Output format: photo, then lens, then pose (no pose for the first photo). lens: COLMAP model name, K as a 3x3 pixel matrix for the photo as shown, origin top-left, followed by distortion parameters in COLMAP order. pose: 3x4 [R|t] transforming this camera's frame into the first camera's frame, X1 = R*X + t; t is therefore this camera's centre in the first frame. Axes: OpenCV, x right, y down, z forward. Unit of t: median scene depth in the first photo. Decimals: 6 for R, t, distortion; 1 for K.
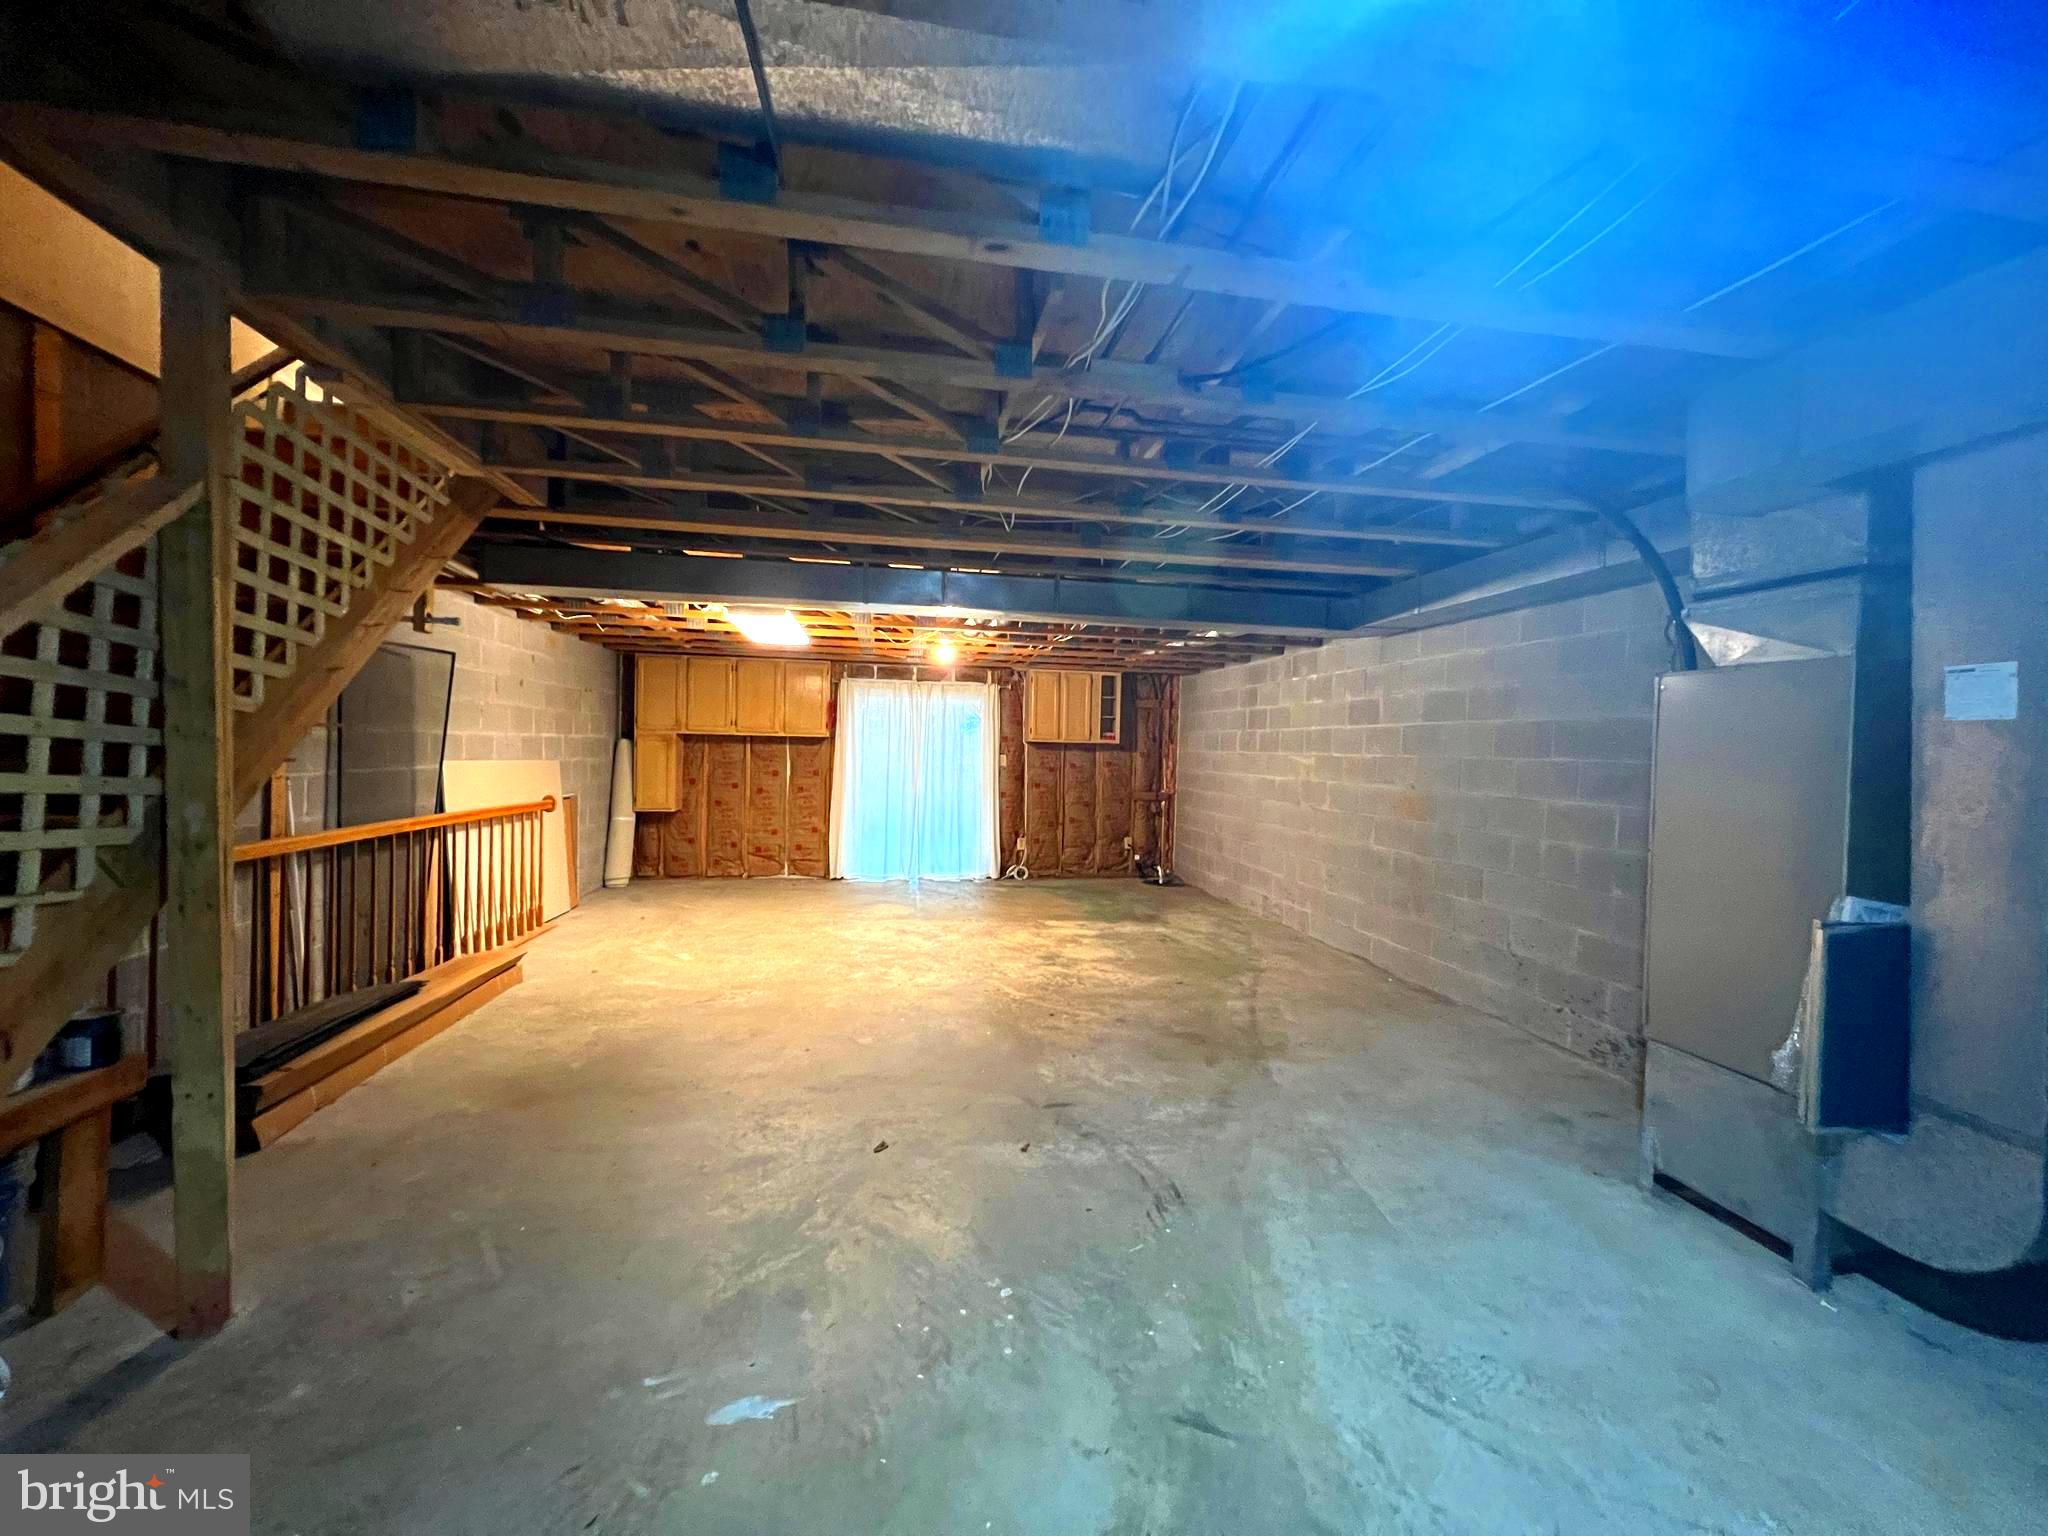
lens RADIAL K [[821.3, 0, 1030.5], [0, 821.3, 767.0], [0, 0, 1]] dist [0.000518, -0.000187]
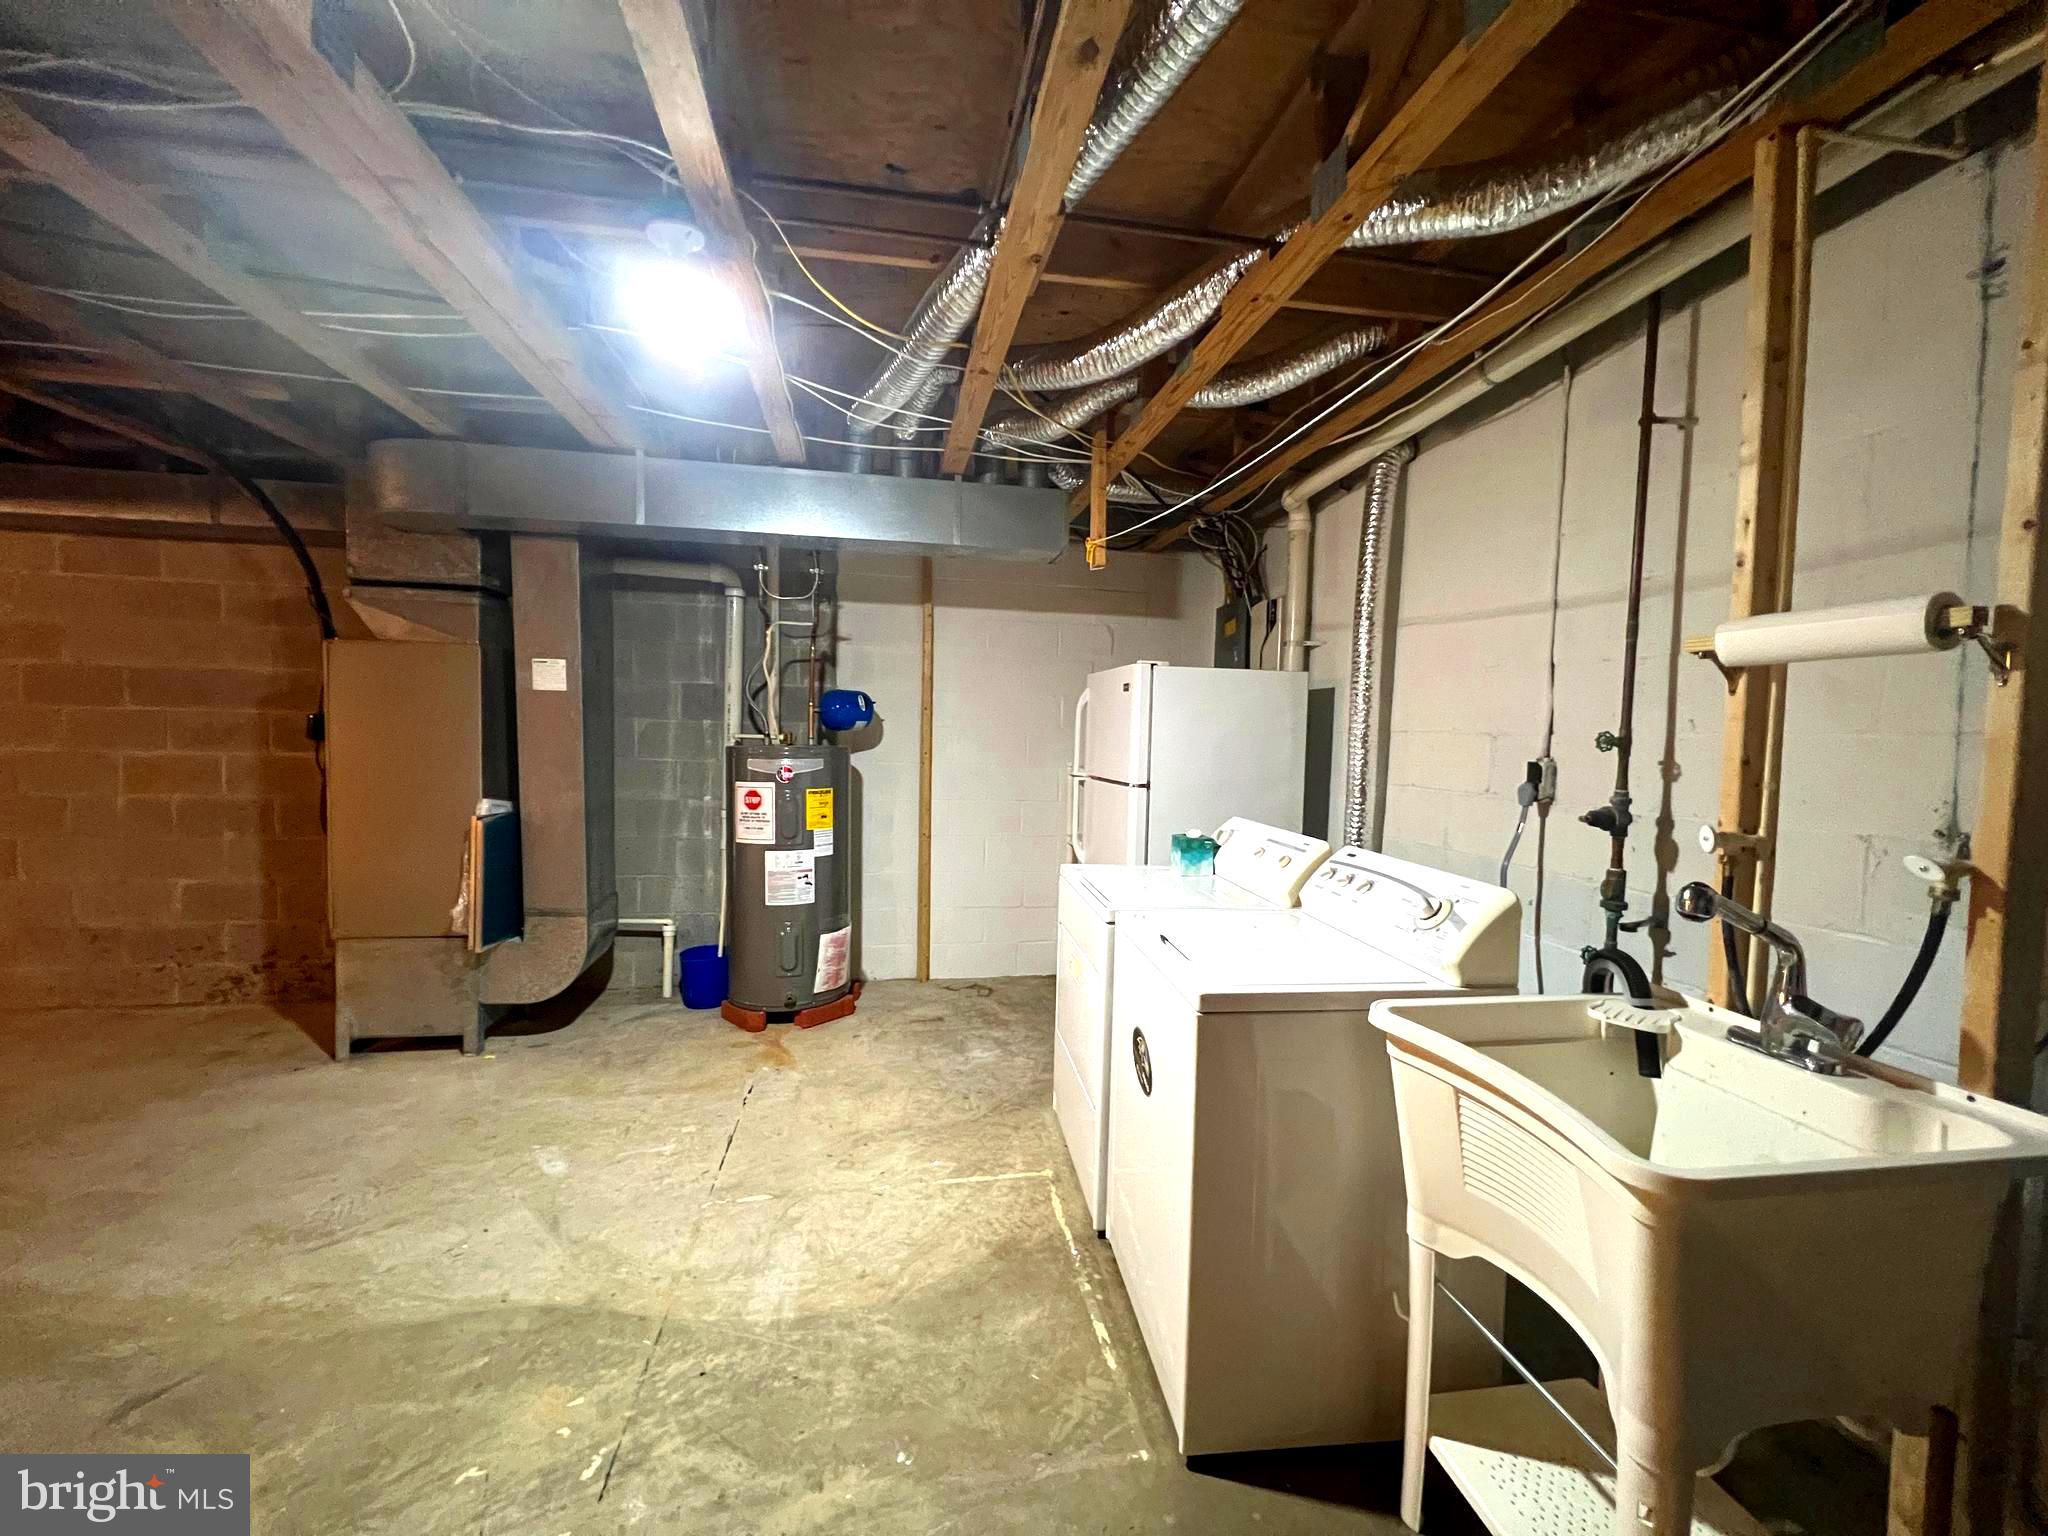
lens RADIAL K [[821.3, 0, 1022.8], [0, 821.3, 771.8], [0, 0, 1]] dist [0.000518, -0.000187]
pose [[0.010925, -0.077814, 0.996908, -0.486791], [0.002237, 0.996967, 0.077794, -0.012416], [-0.999938, 0.001380, 0.011066, -0.039678]]
